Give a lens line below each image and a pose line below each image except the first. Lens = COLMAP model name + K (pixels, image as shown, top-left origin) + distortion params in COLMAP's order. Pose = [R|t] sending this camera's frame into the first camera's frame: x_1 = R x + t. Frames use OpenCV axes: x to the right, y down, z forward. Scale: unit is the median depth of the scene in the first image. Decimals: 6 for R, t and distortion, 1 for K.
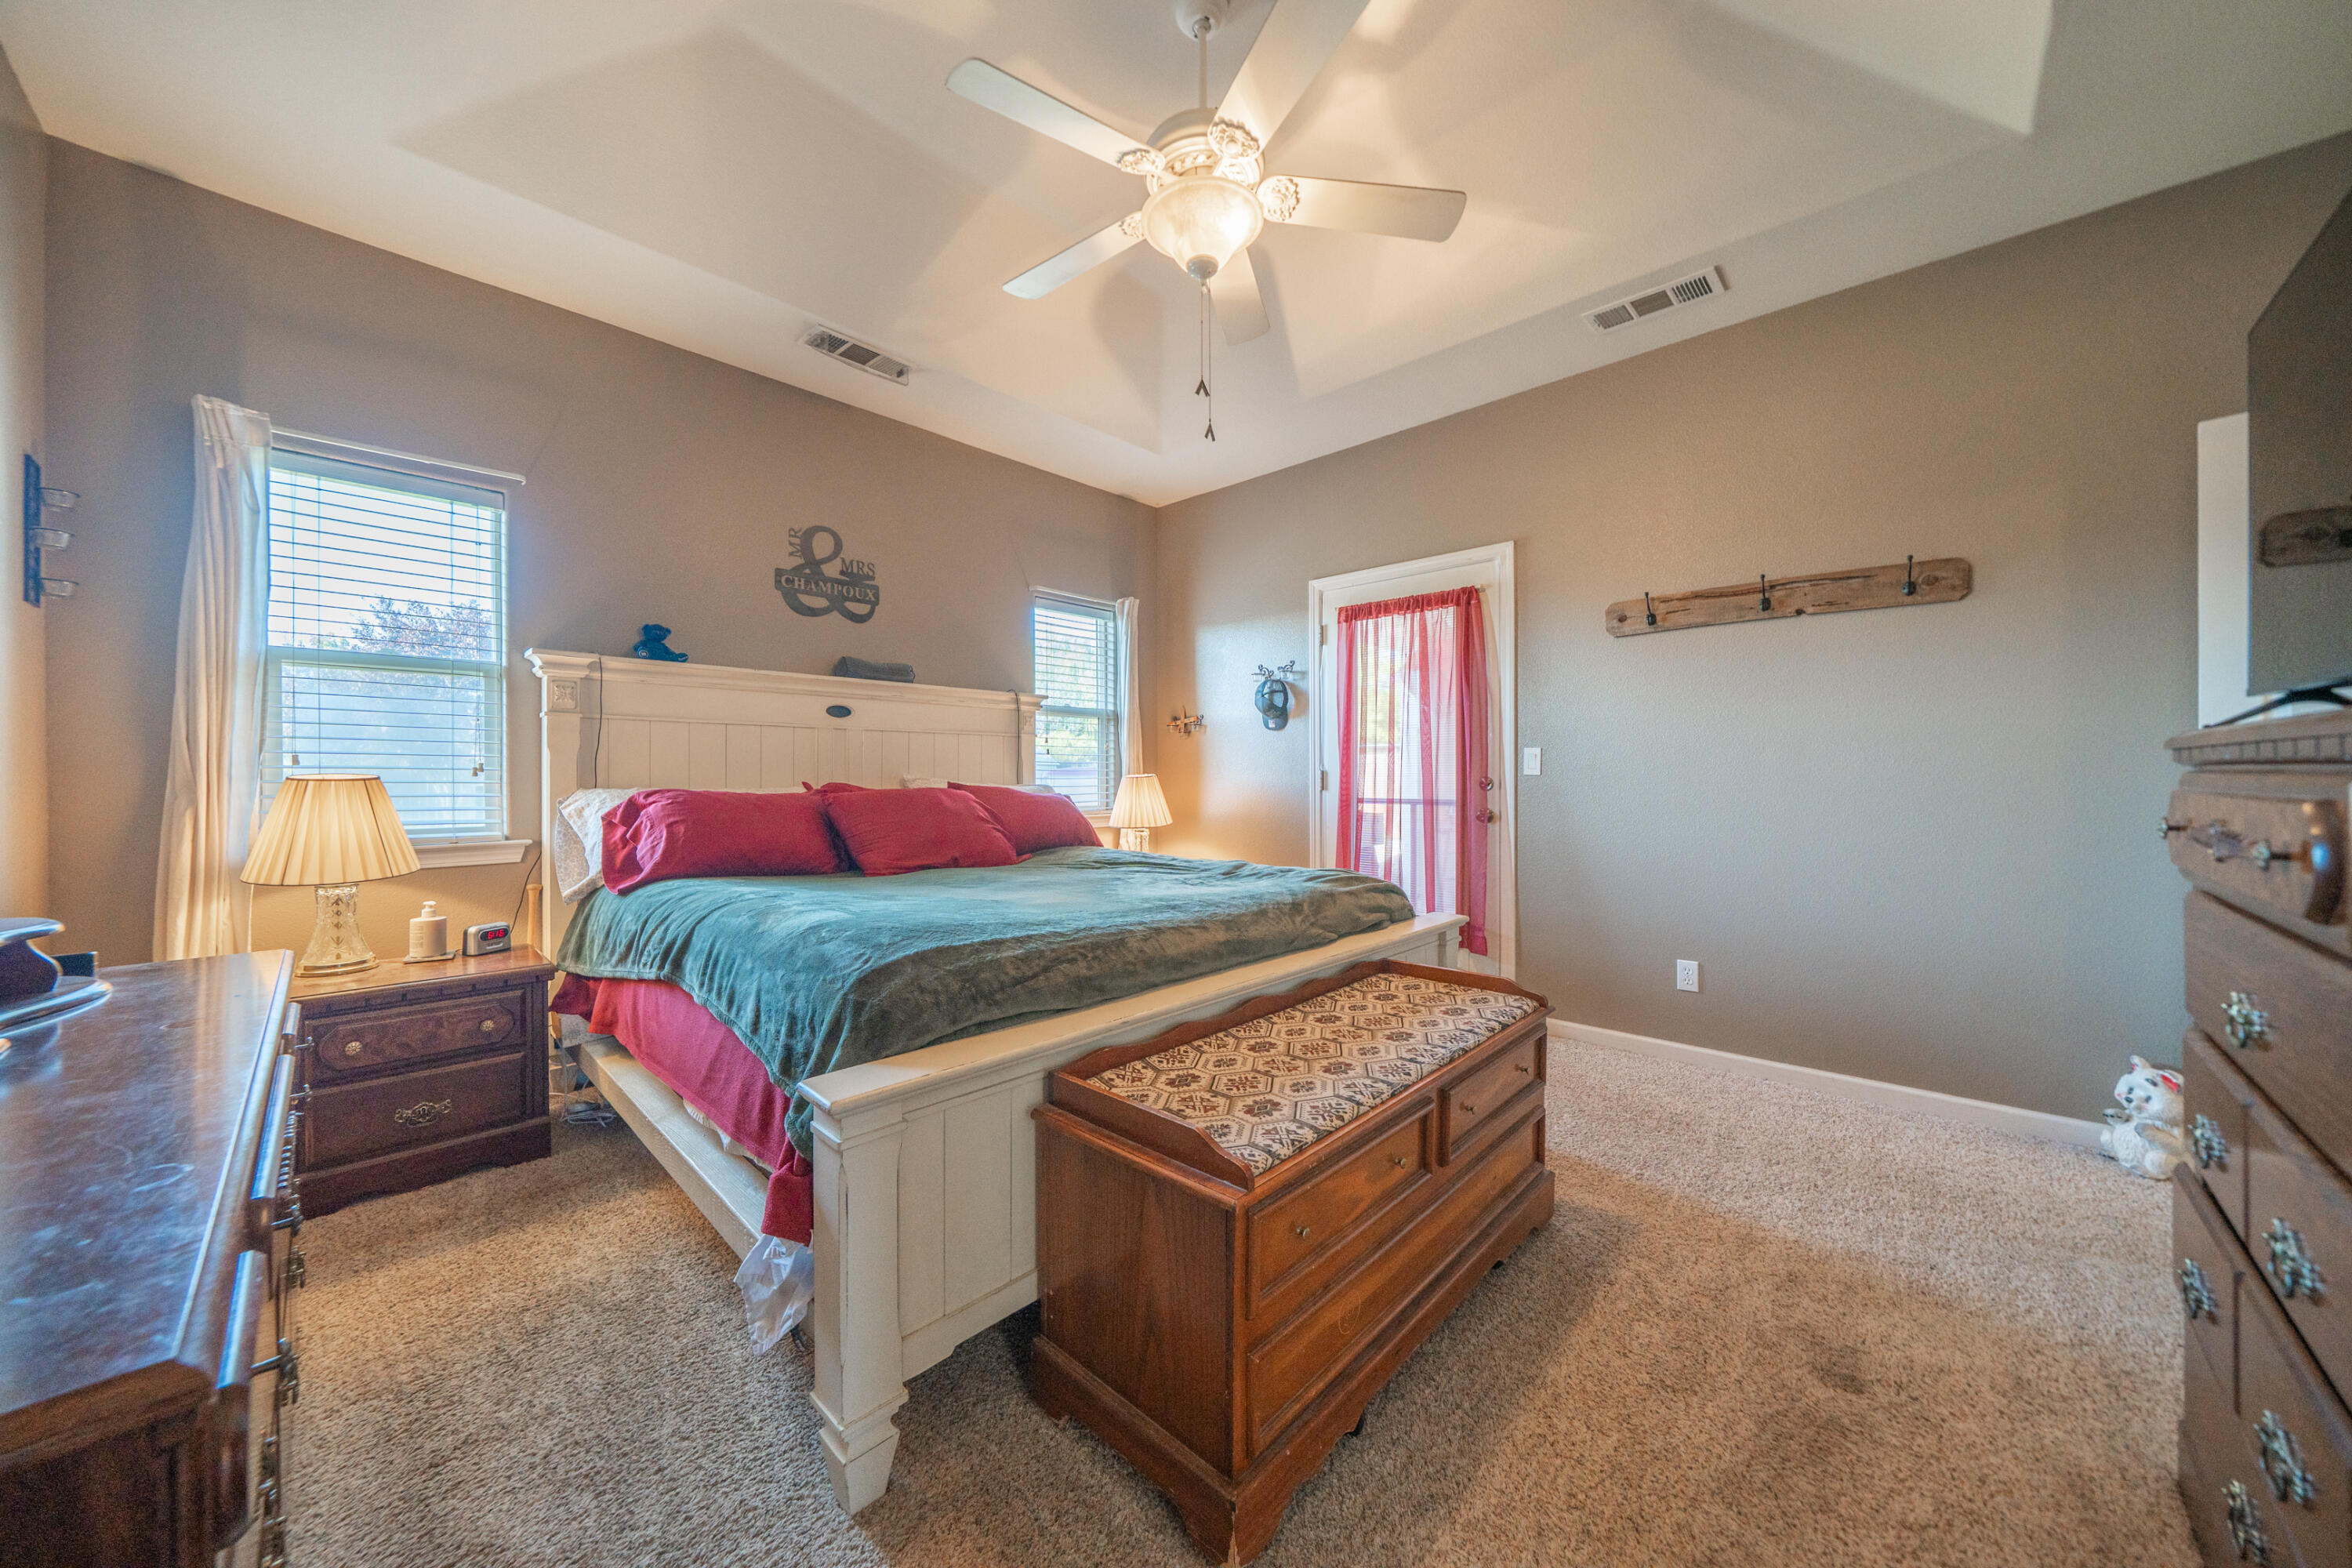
lens RADIAL K [[807.8, 0, 1177.6], [0, 807.8, 769.2], [0, 0, 1]] dist [-0.004410, -0.000164]
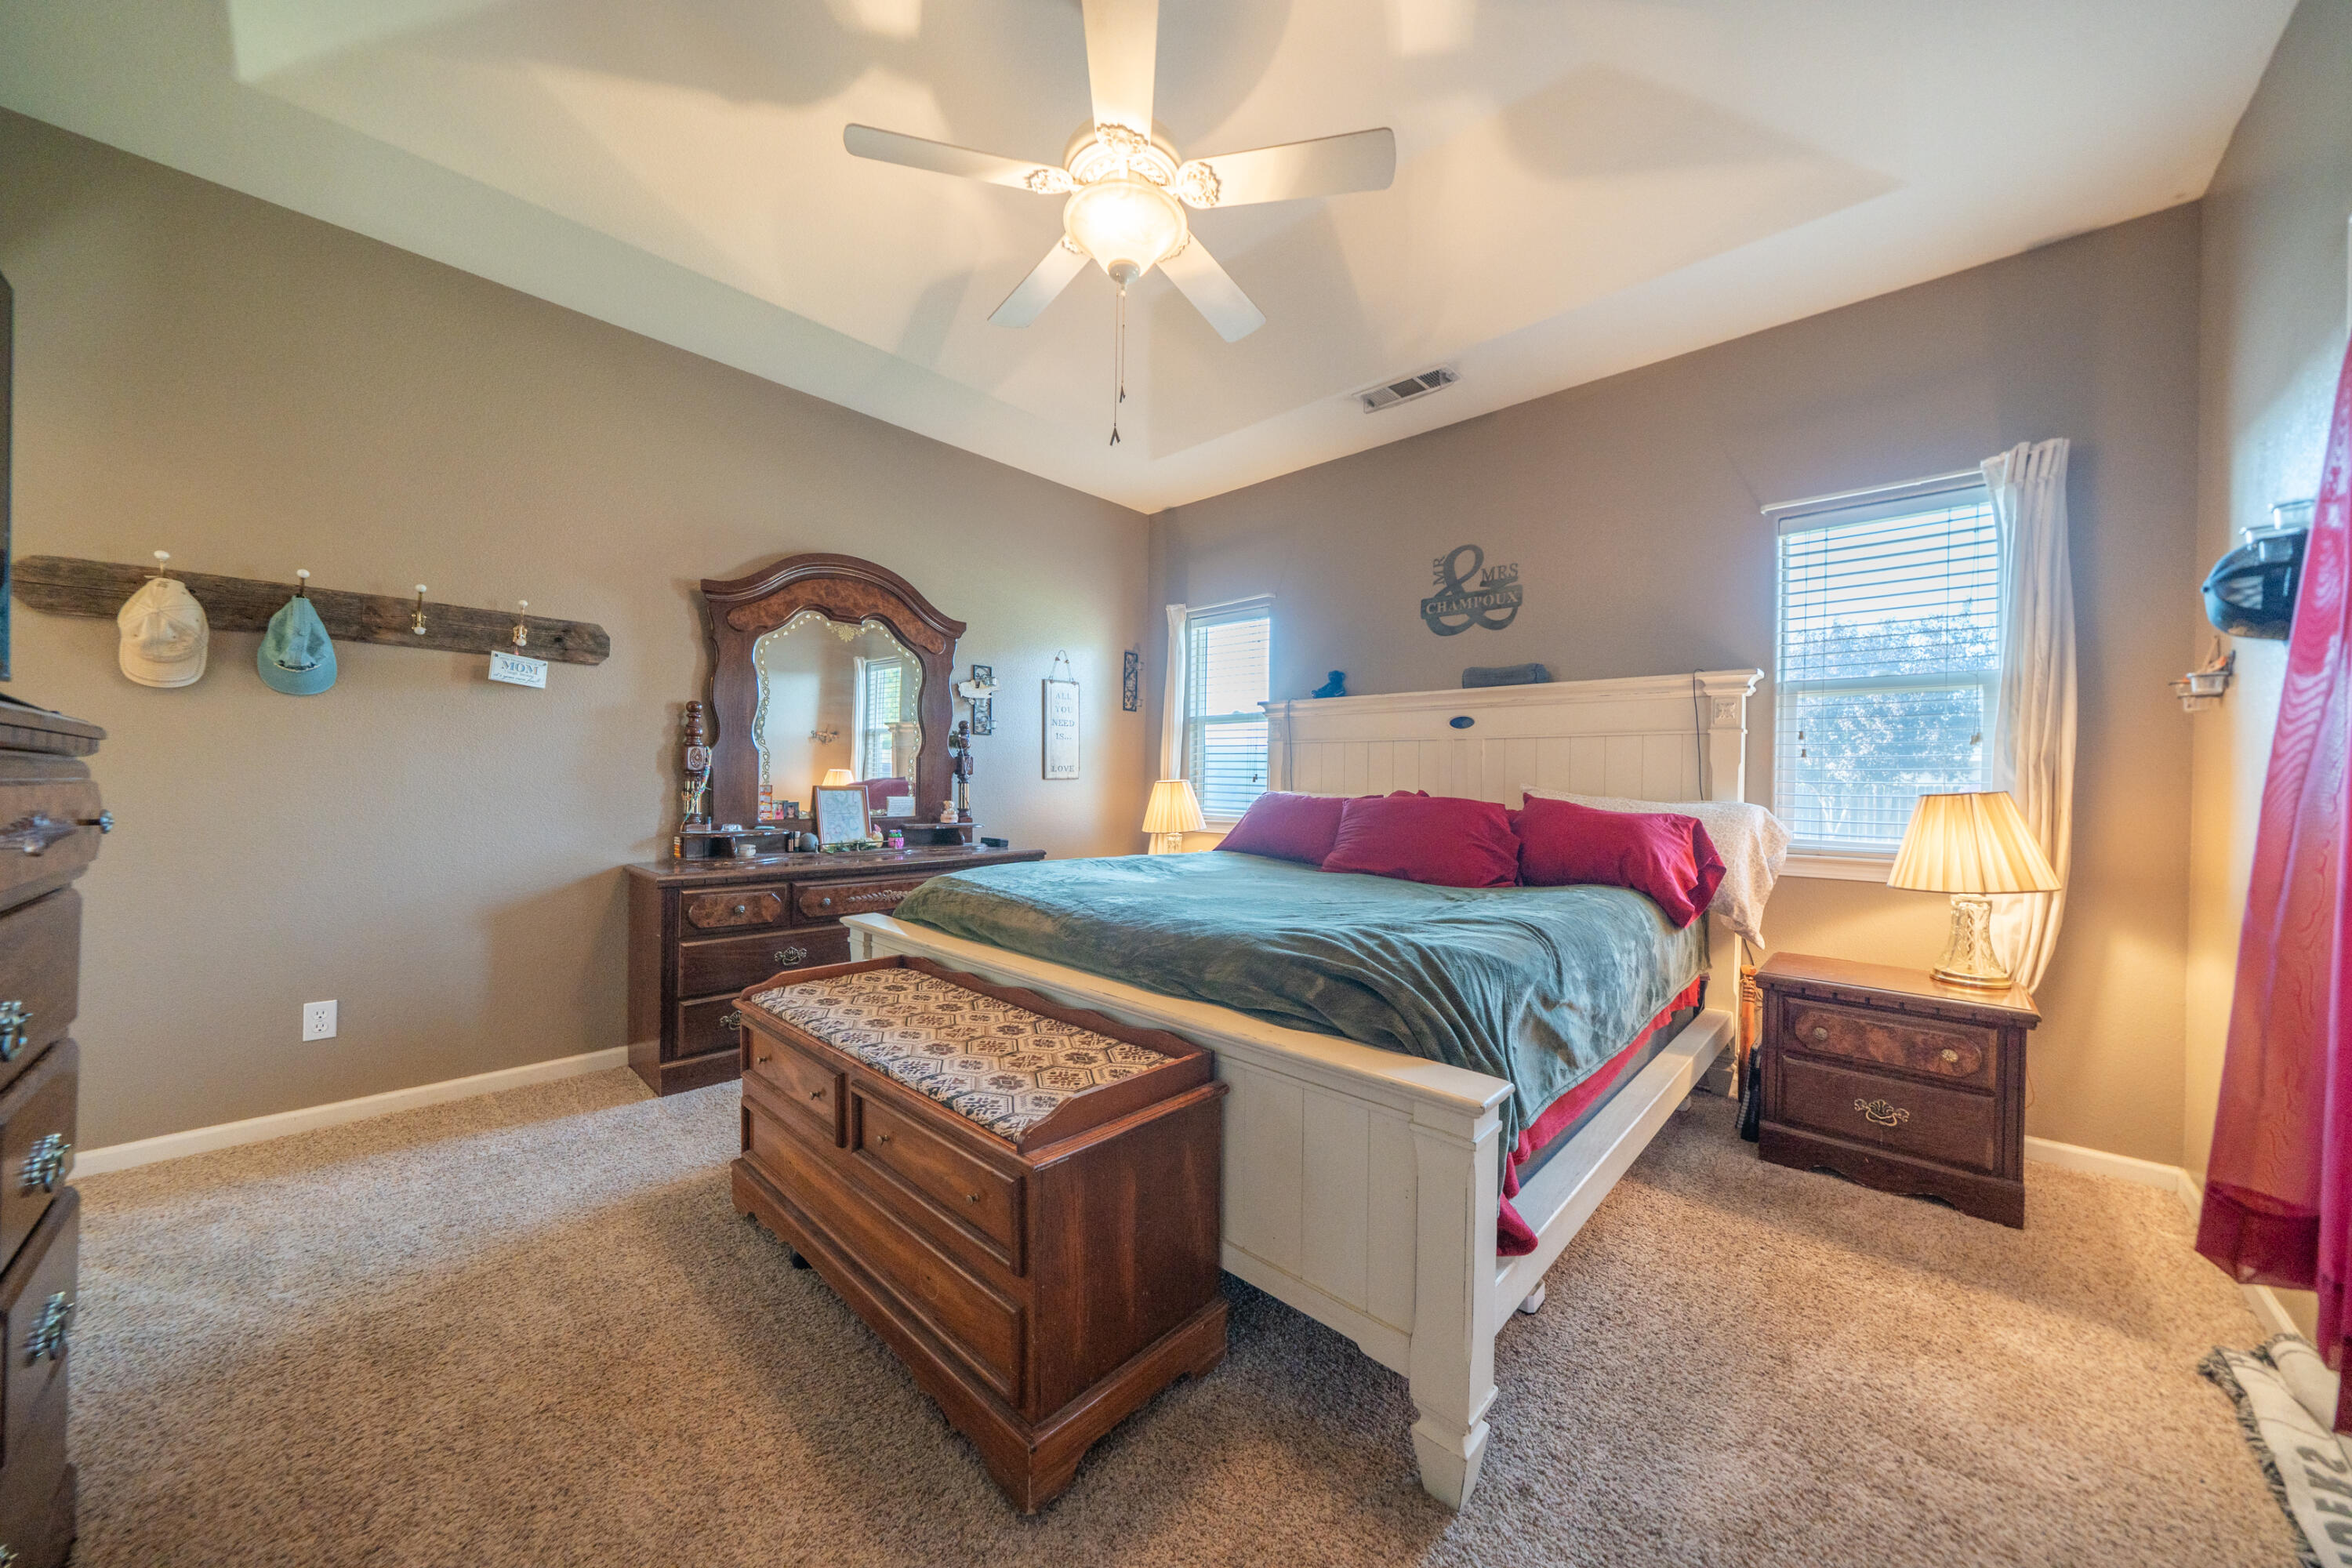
lens RADIAL K [[807.8, 0, 1177.3], [0, 807.8, 789.5], [0, 0, 1]] dist [-0.004410, -0.000164]
pose [[0.001046, 0.011656, -0.999932, 0.700117], [-0.008137, 0.999899, 0.011647, 0.005598], [0.999966, 0.008124, 0.001140, 0.728756]]
